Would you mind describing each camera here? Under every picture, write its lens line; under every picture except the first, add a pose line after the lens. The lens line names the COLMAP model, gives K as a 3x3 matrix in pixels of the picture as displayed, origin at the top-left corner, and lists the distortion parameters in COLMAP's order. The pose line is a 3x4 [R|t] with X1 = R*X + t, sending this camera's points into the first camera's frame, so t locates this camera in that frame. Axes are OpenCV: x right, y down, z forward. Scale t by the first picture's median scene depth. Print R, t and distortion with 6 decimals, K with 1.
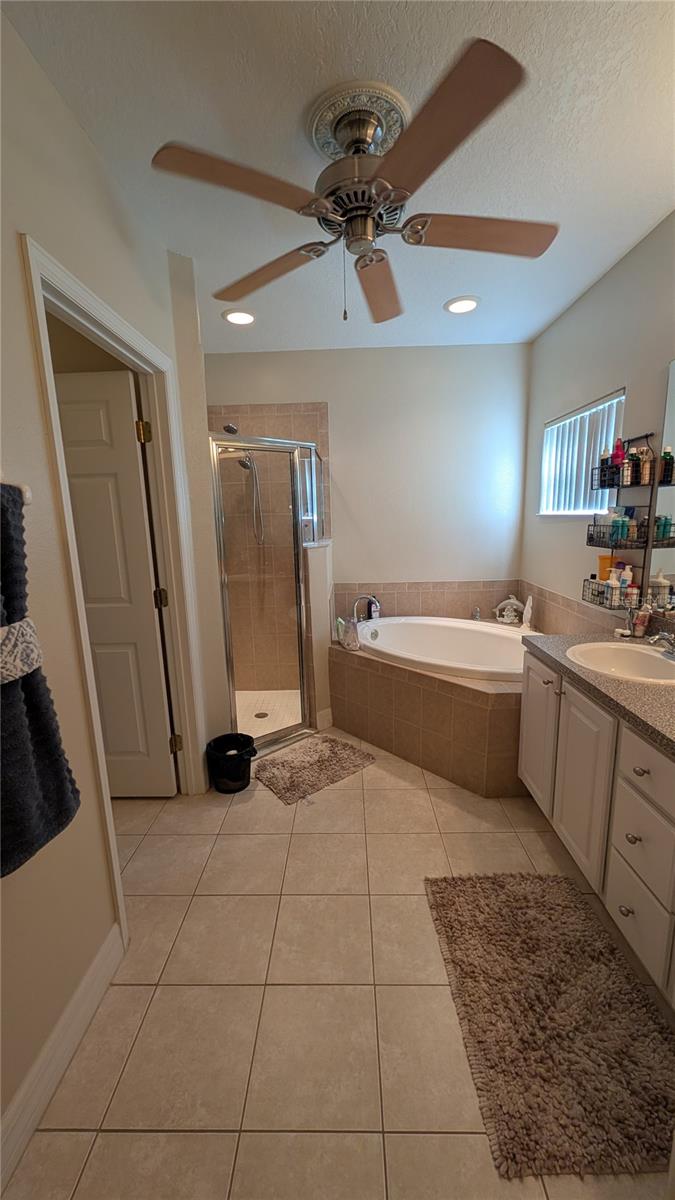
lens RADIAL K [[452.7, 0, 339.1], [0, 452.7, 601.3], [0, 0, 1]] dist [-0.007578, -0.000079]
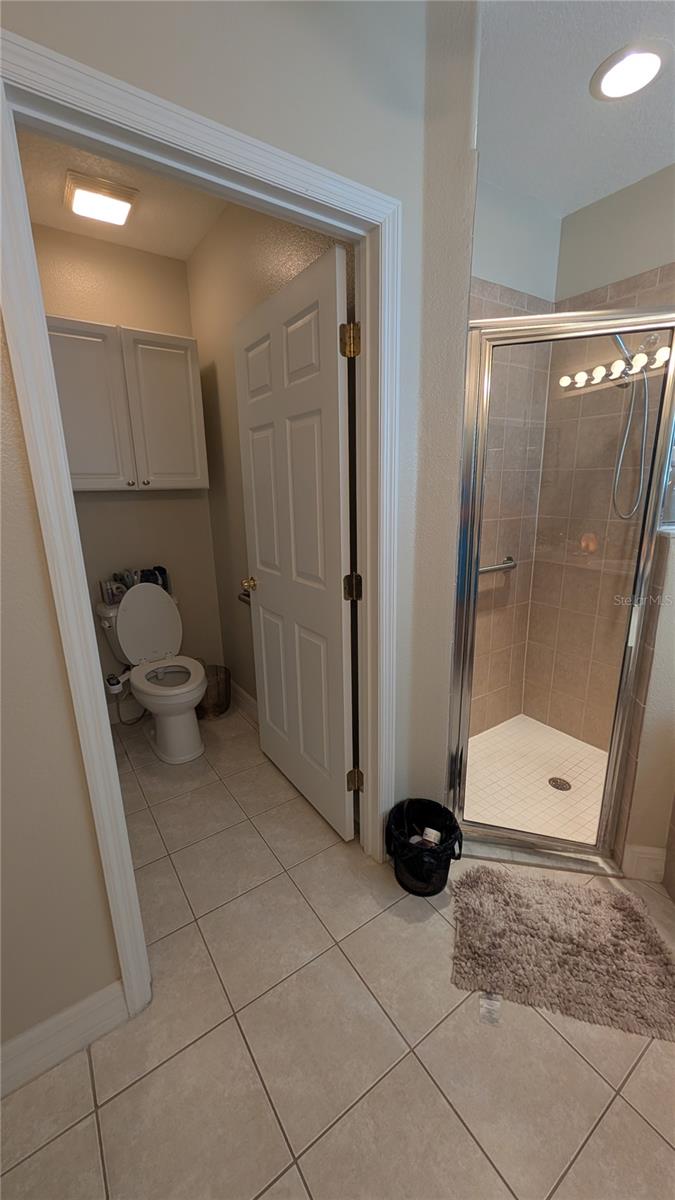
lens RADIAL K [[452.7, 0, 337.3], [0, 452.7, 599.1], [0, 0, 1]] dist [-0.007578, -0.000079]
pose [[0.579805, 0.216952, -0.785339, 0.130608], [-0.149634, 0.975855, 0.159109, -0.085292], [0.800897, 0.025261, 0.598270, 0.488139]]
